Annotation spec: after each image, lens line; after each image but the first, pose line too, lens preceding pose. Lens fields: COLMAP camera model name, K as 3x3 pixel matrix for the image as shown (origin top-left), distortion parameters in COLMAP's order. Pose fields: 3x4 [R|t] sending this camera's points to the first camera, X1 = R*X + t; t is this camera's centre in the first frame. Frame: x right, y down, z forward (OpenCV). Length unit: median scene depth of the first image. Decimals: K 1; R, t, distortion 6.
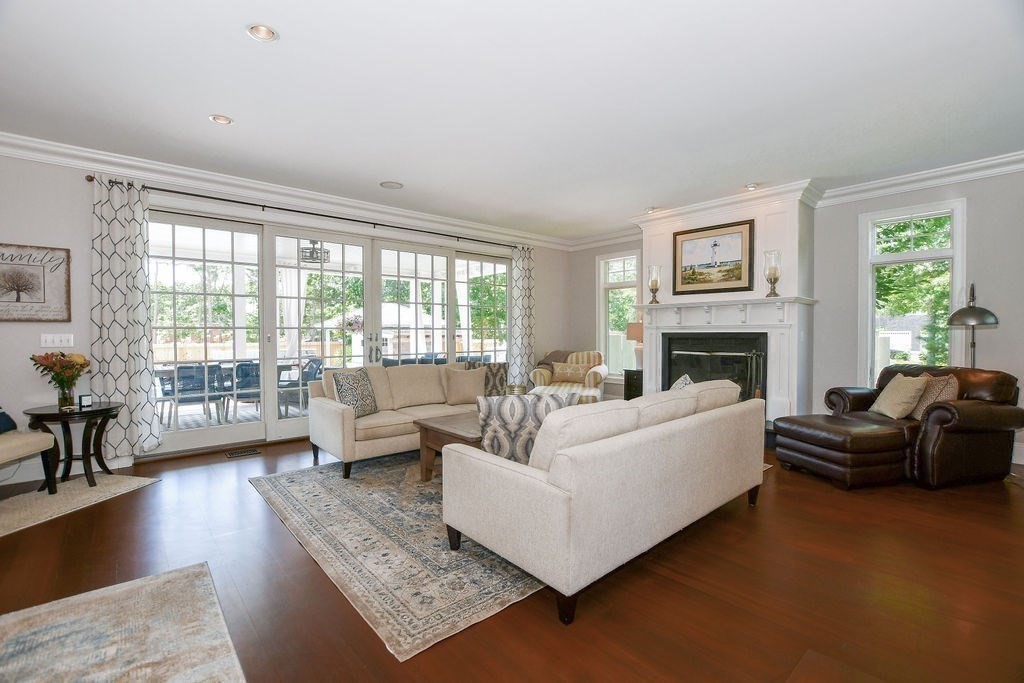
lens RADIAL K [[452.9, 0, 508.7], [0, 452.9, 343.1], [0, 0, 1]] dist [-0.053116, 0.012353]
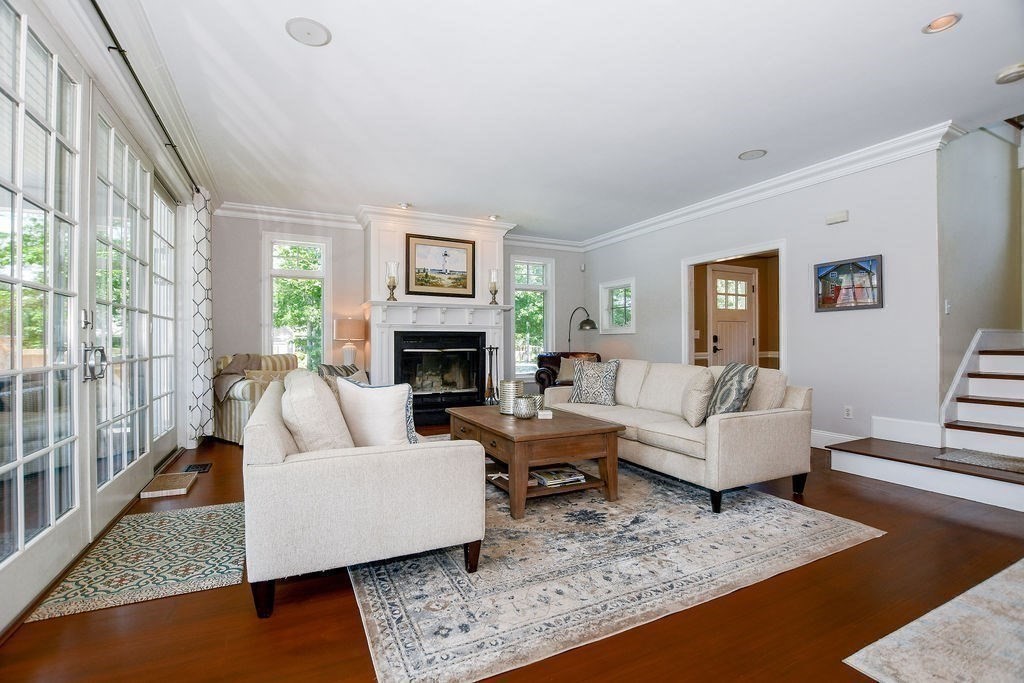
lens RADIAL K [[452.9, 0, 508.7], [0, 452.9, 343.1], [0, 0, 1]] dist [-0.053116, 0.012353]
pose [[0.252691, 0.000891, 0.967547, -0.589898], [0.018422, 0.999814, -0.005732, 0.014988], [-0.967372, 0.019273, 0.252628, 0.538120]]
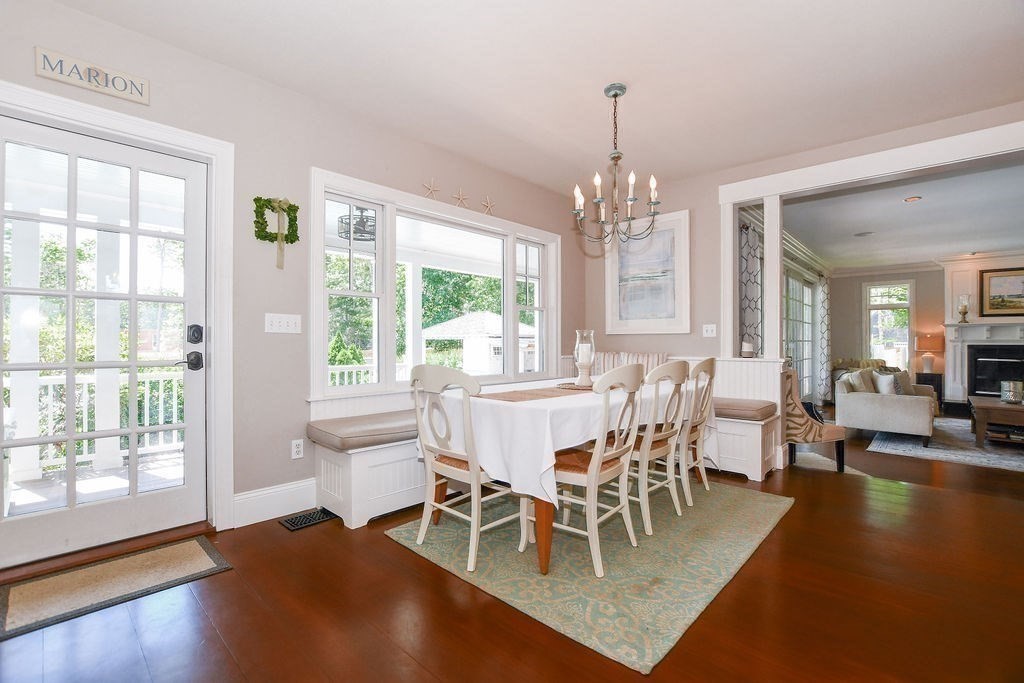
lens RADIAL K [[452.9, 0, 508.7], [0, 452.9, 343.1], [0, 0, 1]] dist [-0.053116, 0.012353]
pose [[0.997066, 0.001912, 0.076521, -1.186682], [-0.000259, 0.999766, -0.021613, 0.000313], [-0.076544, 0.021530, 0.996834, -0.188250]]
